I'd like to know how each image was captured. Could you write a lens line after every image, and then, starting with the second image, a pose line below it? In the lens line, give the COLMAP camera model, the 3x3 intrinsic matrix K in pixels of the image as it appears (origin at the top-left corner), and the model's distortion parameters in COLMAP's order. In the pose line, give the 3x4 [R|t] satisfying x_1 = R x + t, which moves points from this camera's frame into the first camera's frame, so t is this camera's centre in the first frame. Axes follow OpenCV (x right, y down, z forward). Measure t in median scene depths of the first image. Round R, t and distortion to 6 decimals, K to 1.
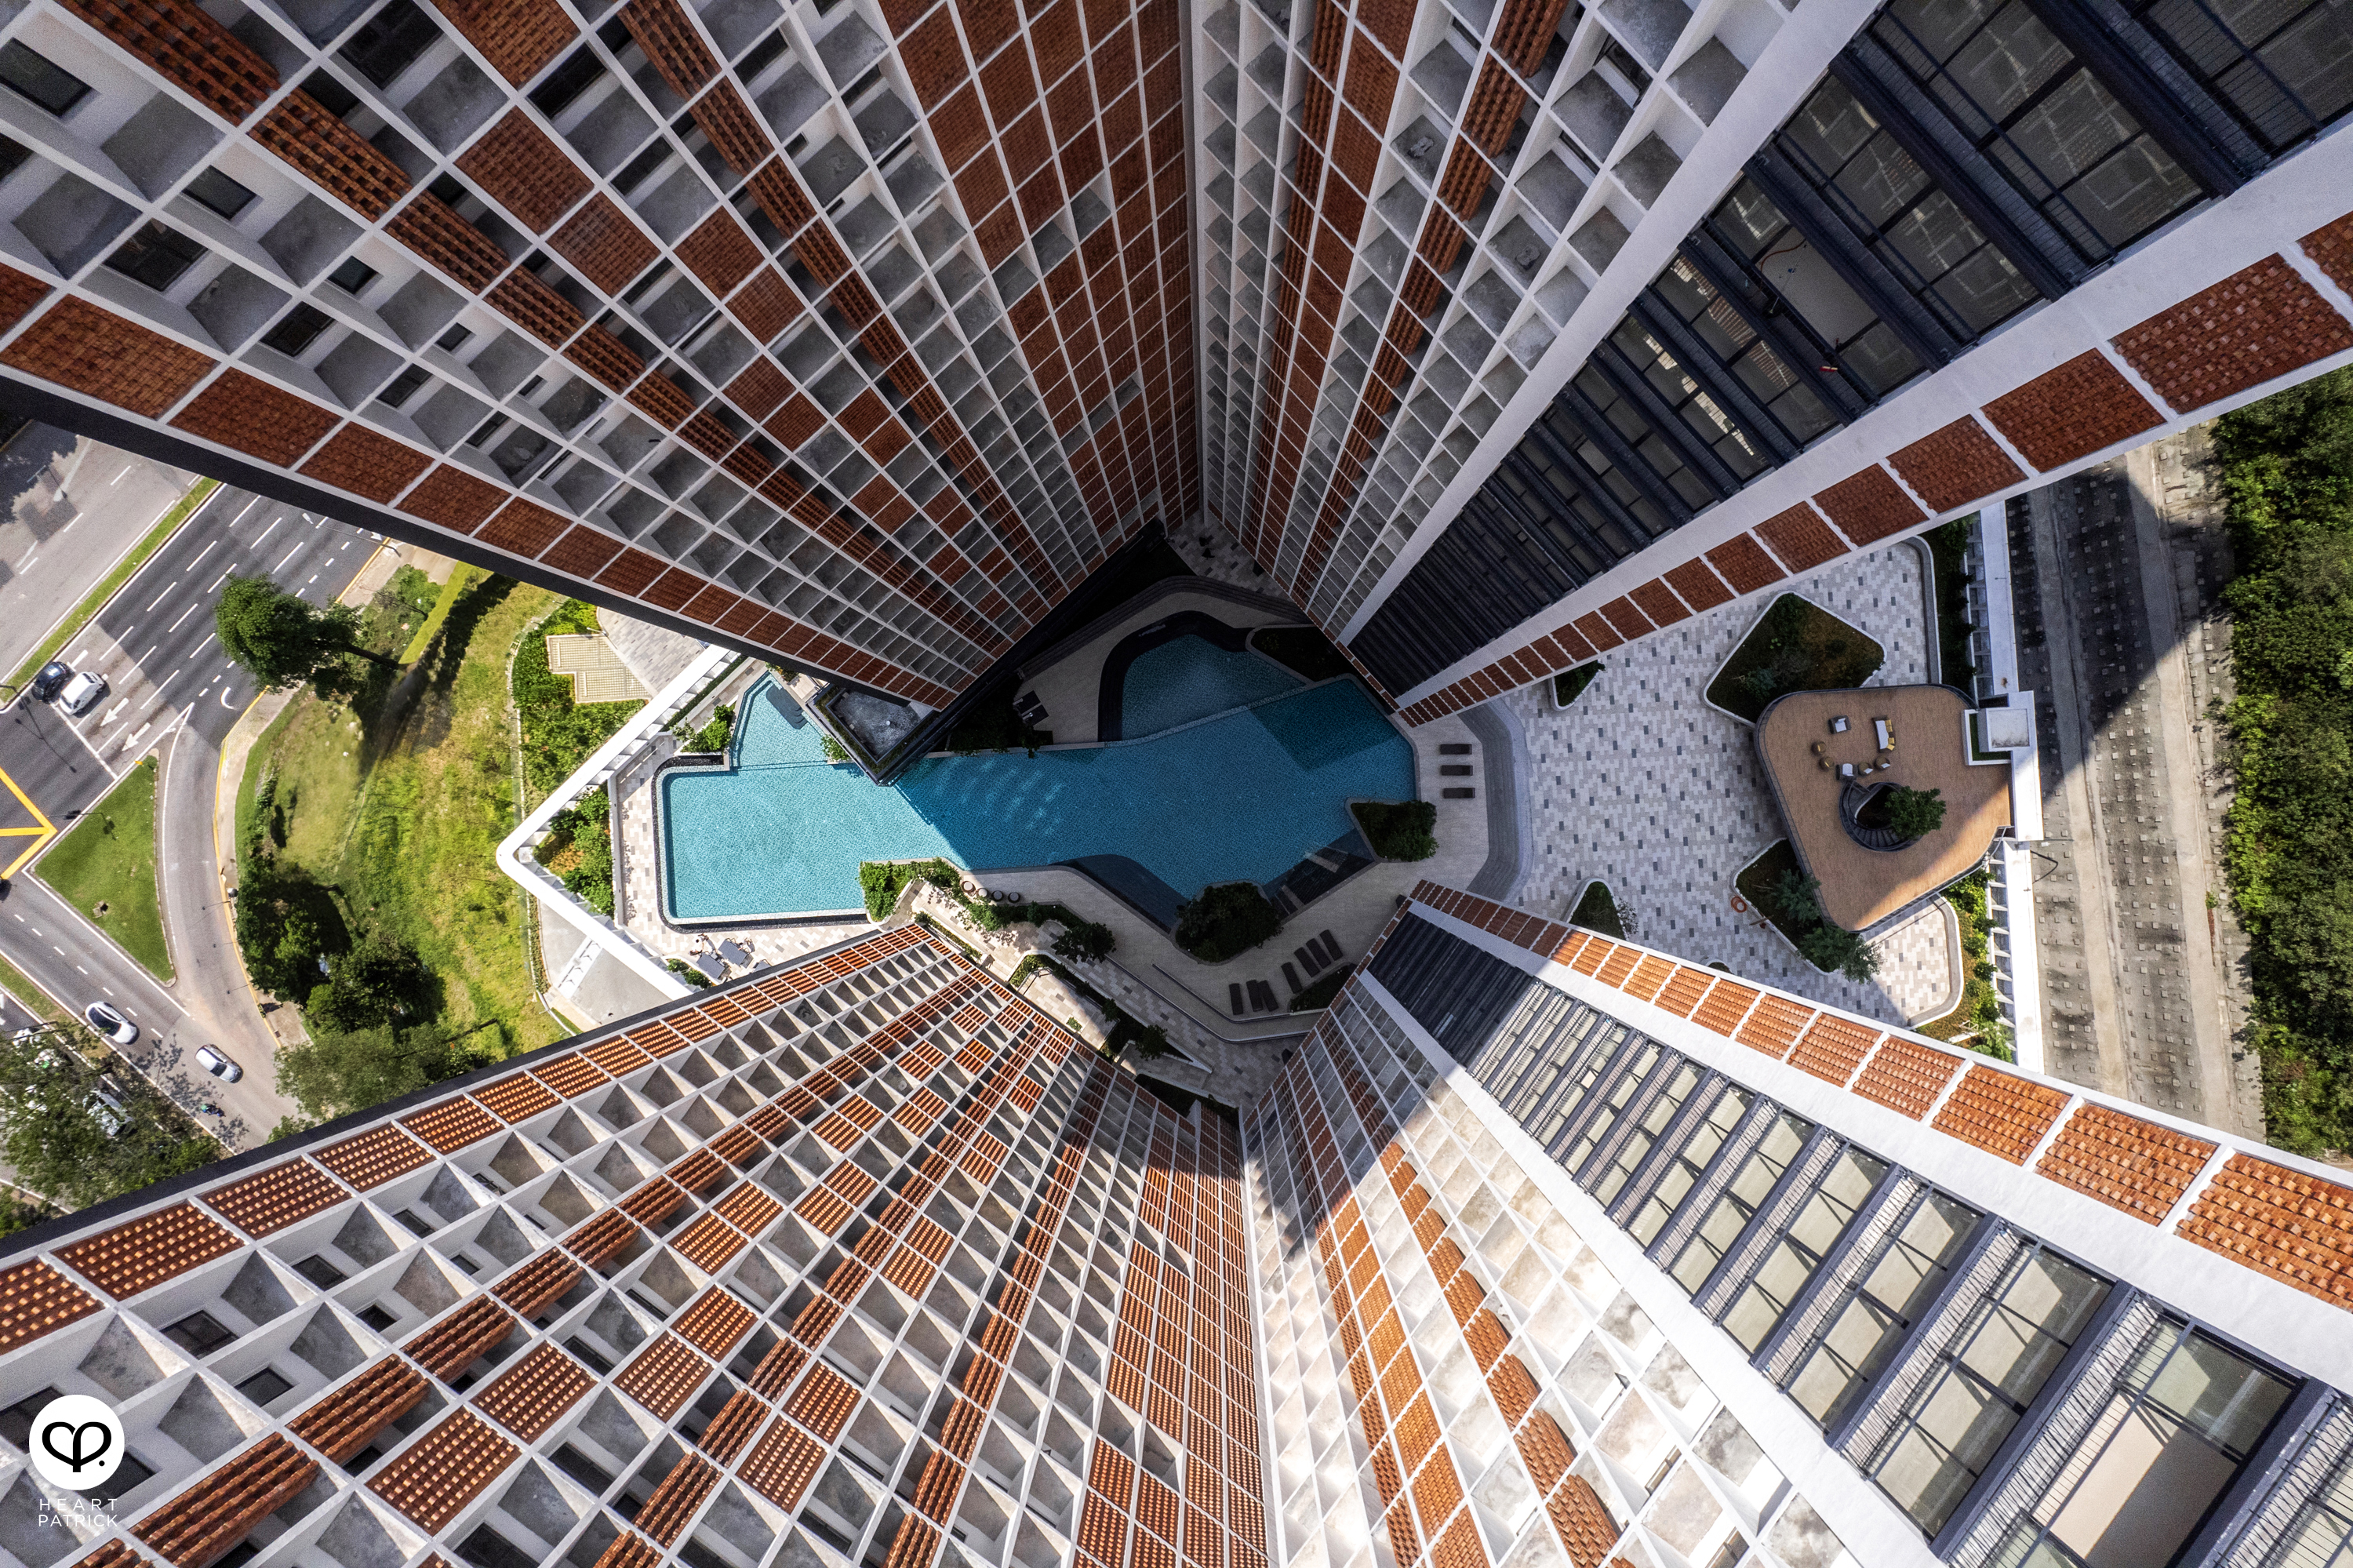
lens RADIAL K [[1498.7, 0, 1176.5], [0, 1498.7, 784.0], [0, 0, 1]] dist [-0.152536, 0.104780]
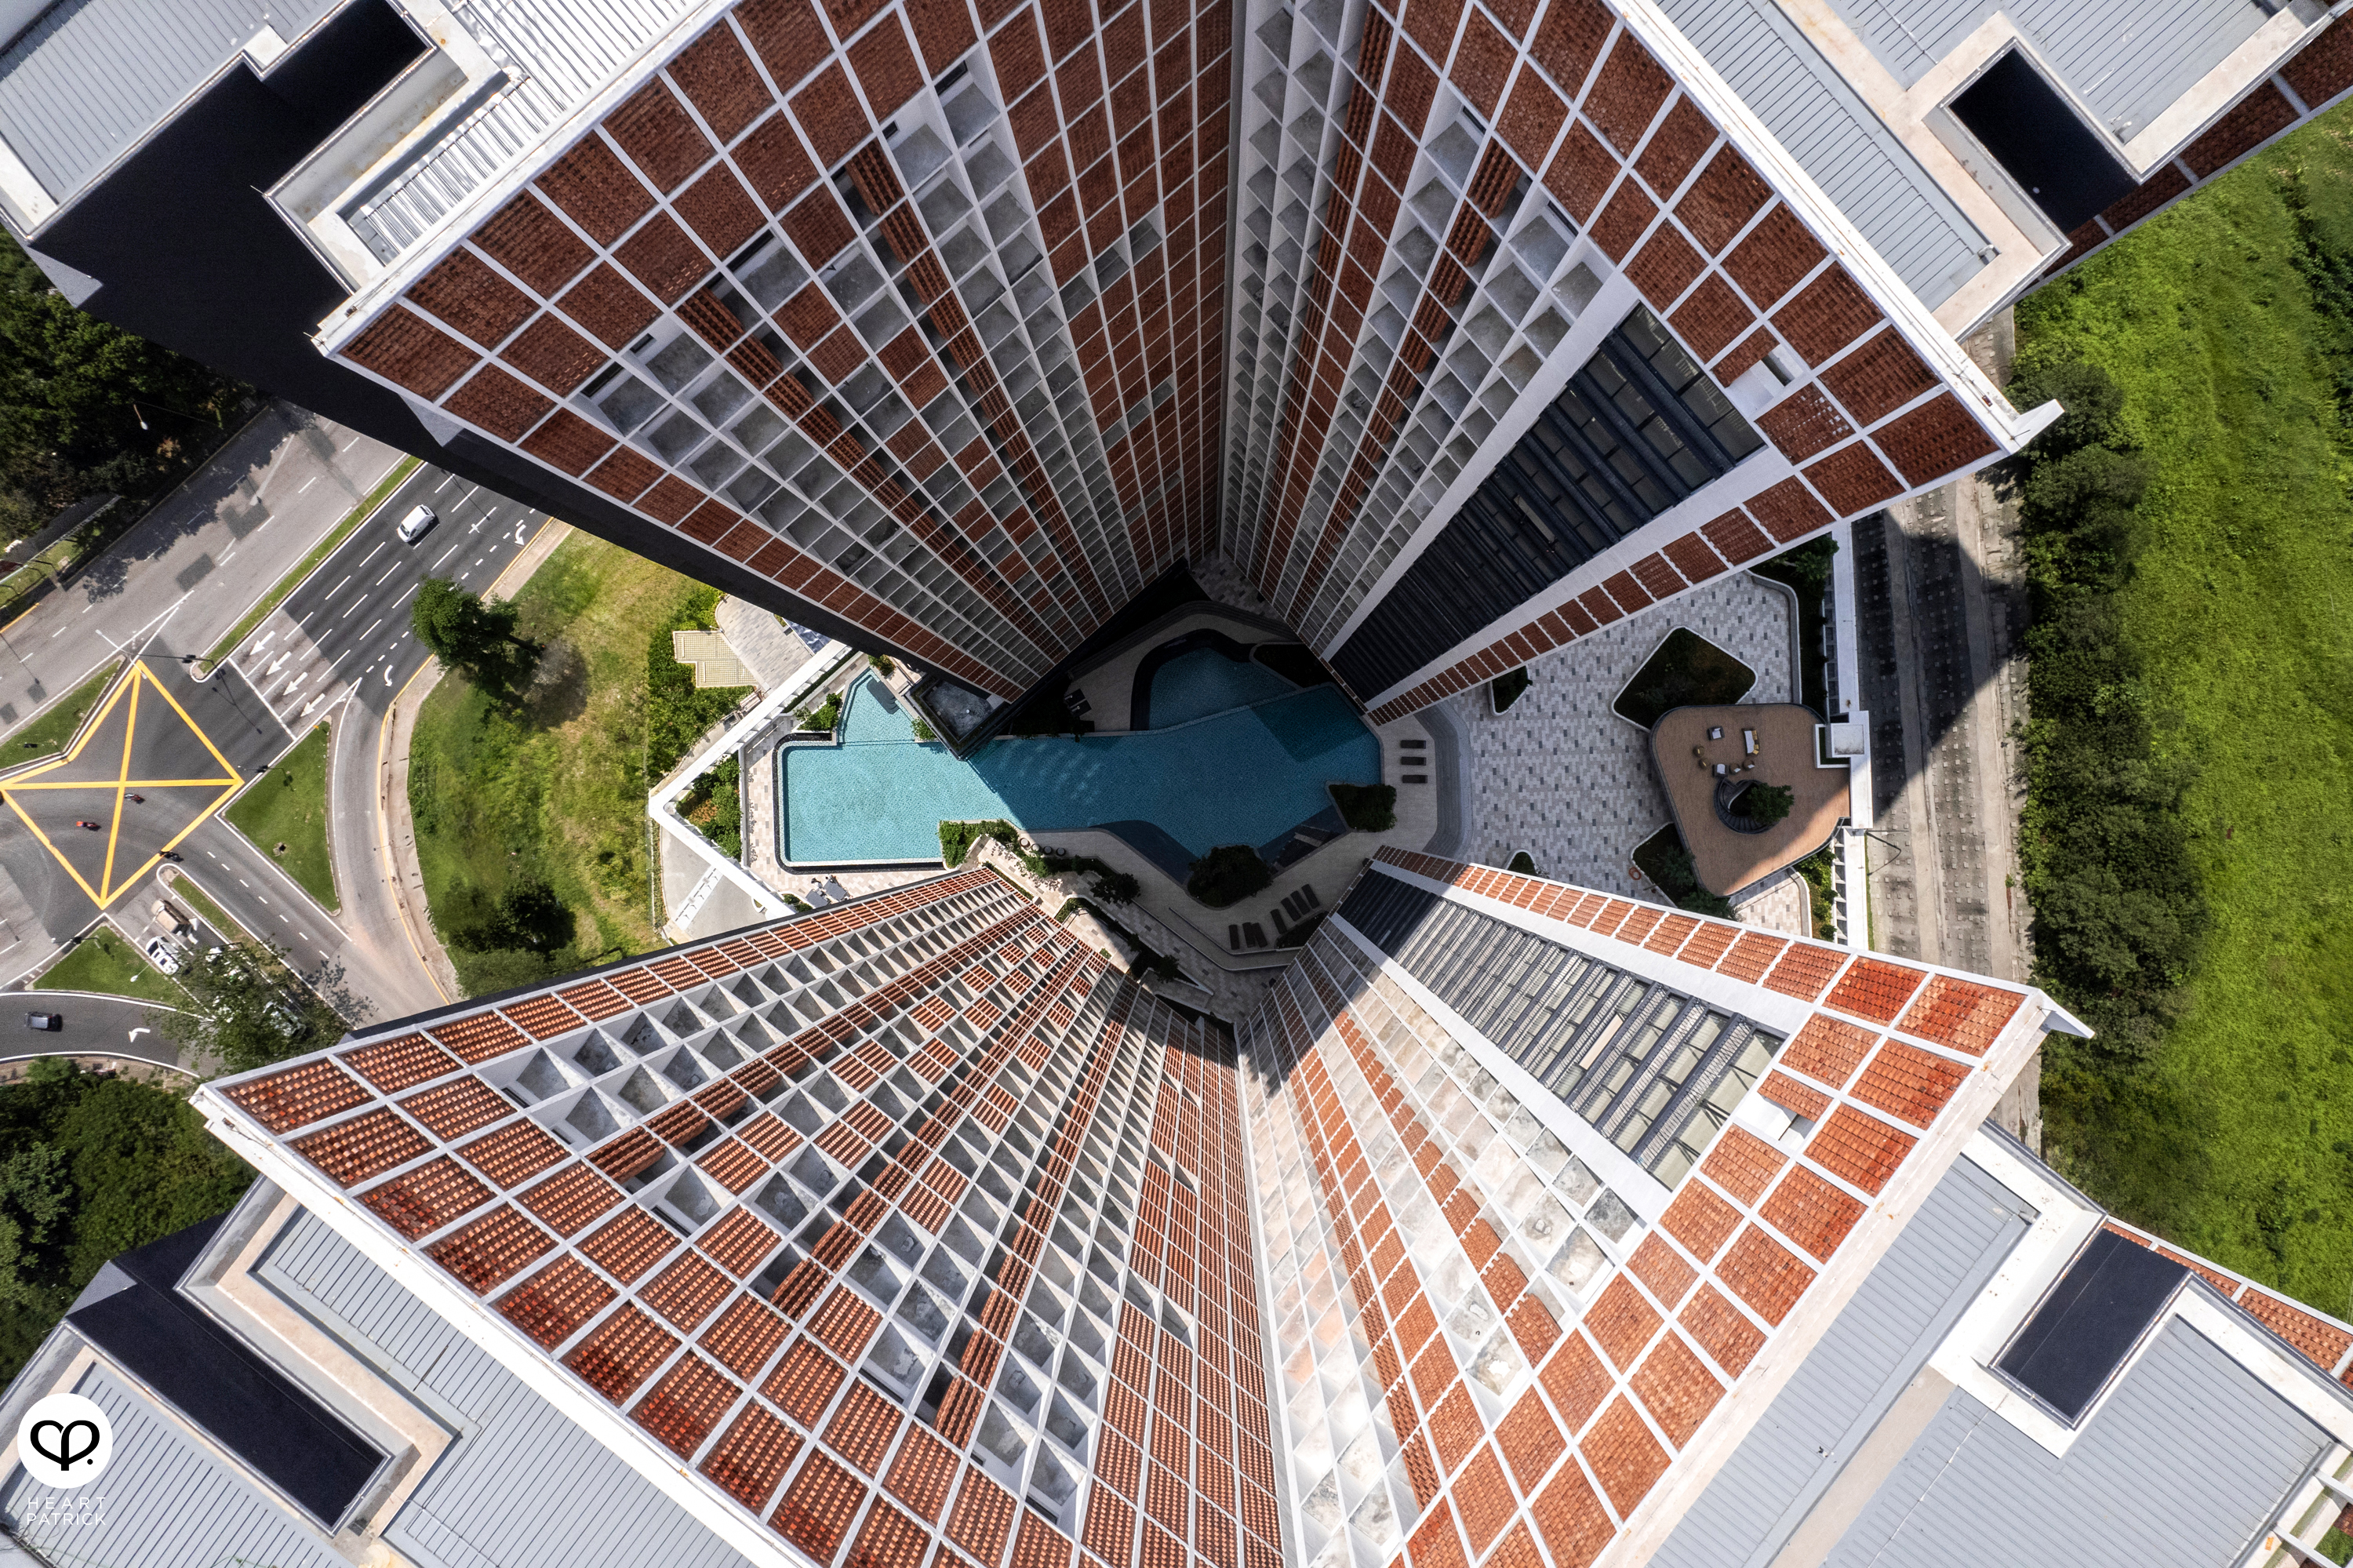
lens RADIAL K [[1498.7, 0, 1176.5], [0, 1498.7, 784.0], [0, 0, 1]] dist [-0.152536, 0.104780]
pose [[0.999622, 0.027362, 0.002620, -0.015745], [-0.027373, 0.999617, 0.004161, 0.010561], [-0.002505, -0.004231, 0.999988, -0.265911]]
